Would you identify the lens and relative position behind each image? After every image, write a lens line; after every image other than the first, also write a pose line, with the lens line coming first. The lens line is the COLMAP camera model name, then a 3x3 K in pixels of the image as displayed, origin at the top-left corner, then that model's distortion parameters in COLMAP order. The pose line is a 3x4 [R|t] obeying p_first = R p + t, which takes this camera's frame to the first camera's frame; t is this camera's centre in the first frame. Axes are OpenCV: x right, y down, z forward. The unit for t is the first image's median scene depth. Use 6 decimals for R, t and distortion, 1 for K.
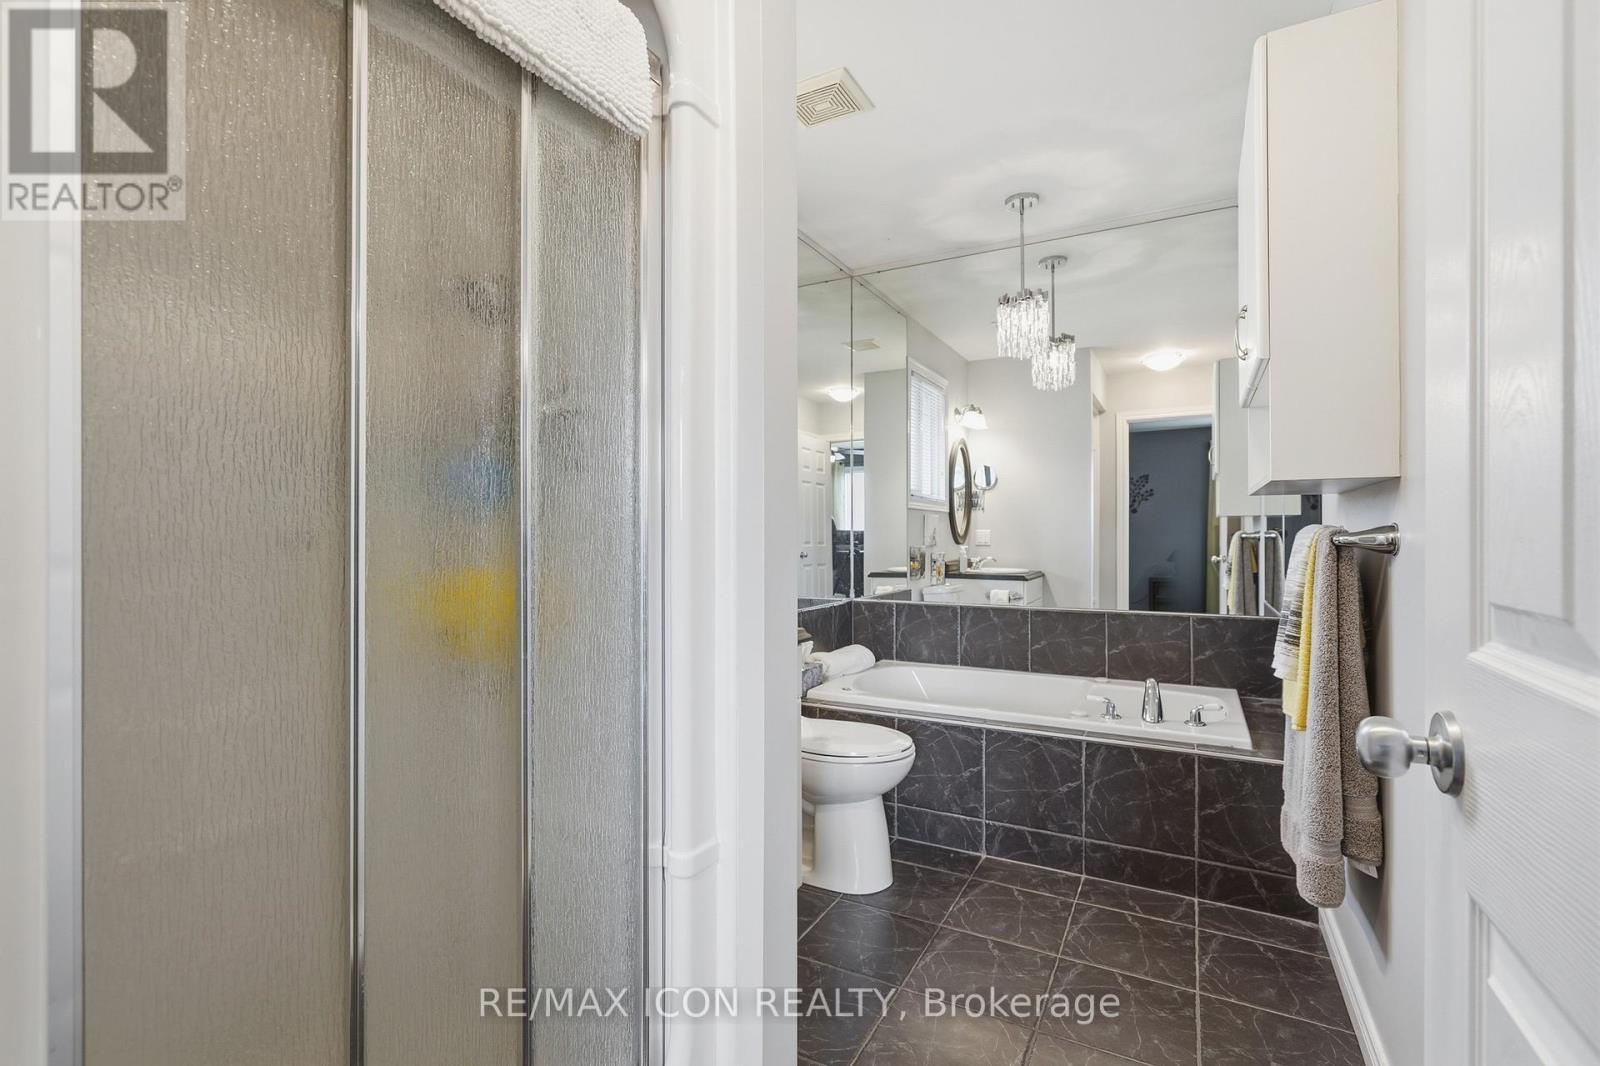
lens RADIAL K [[739.1, 0, 799.2], [0, 739.1, 536.3], [0, 0, 1]] dist [0.002172, 0.000731]
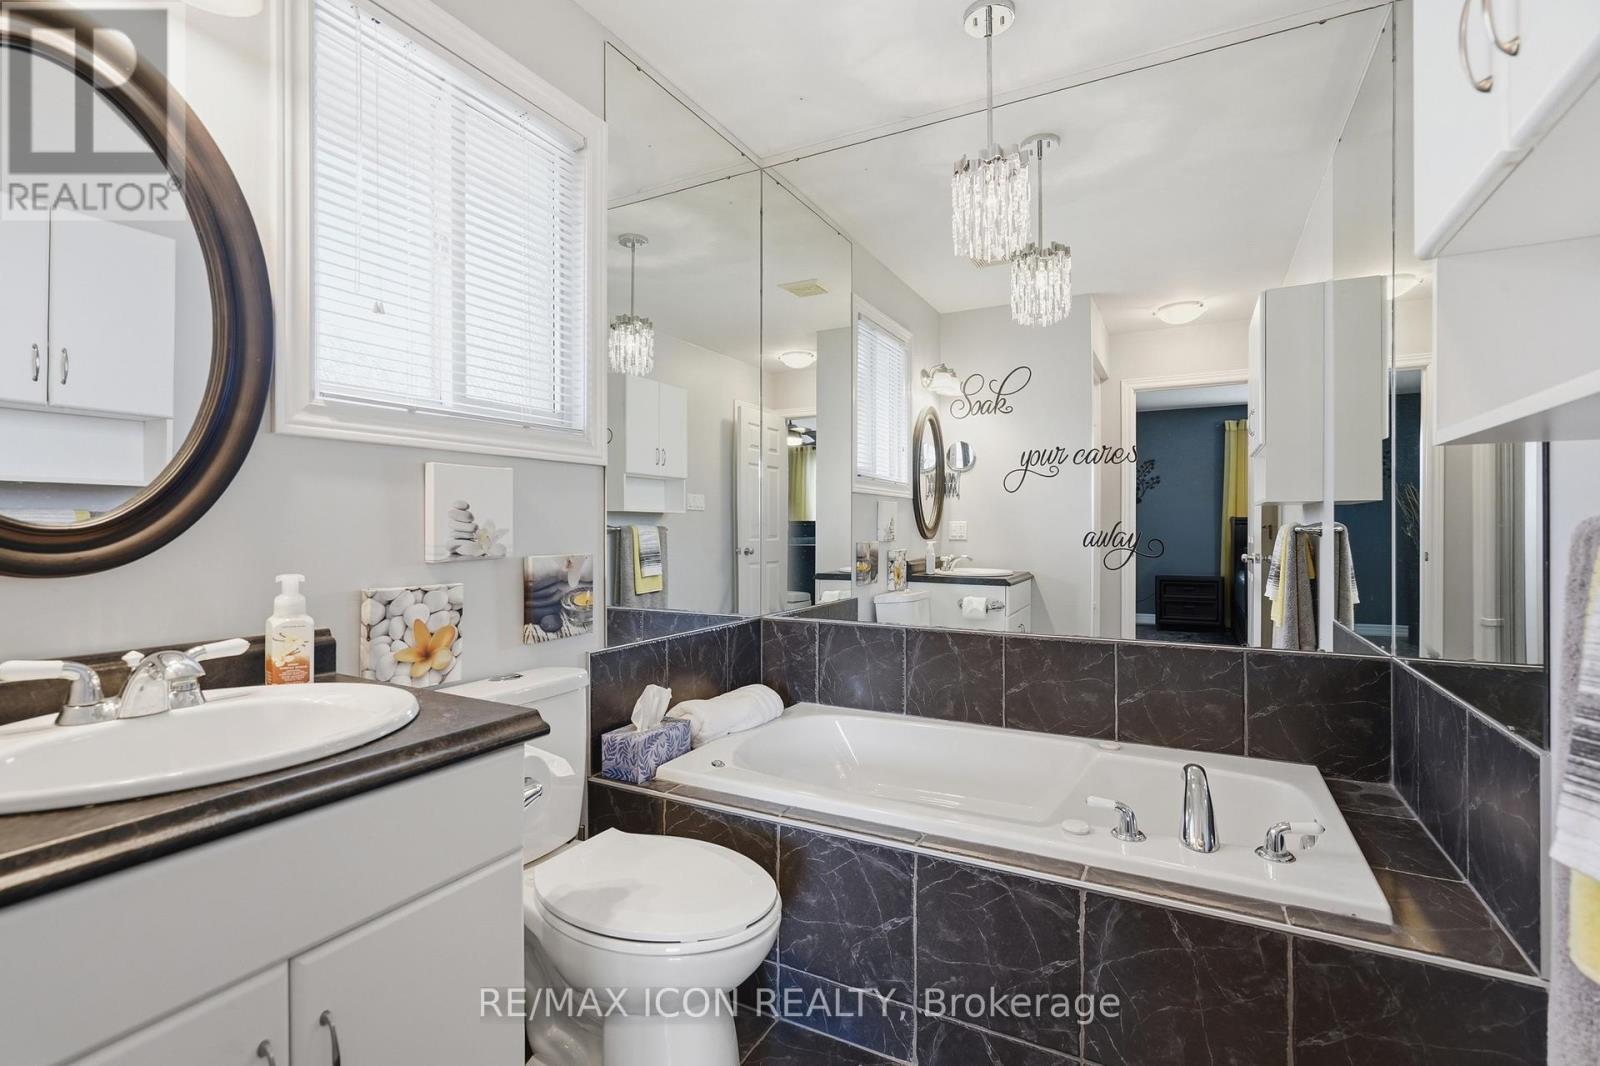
lens RADIAL K [[739.1, 0, 799.6], [0, 739.1, 527.0], [0, 0, 1]] dist [0.002172, 0.000731]
pose [[0.999993, 0.002155, 0.003062, 0.111592], [-0.002152, 0.999997, -0.000743, -0.001489], [-0.003064, 0.000737, 0.999995, 0.292132]]
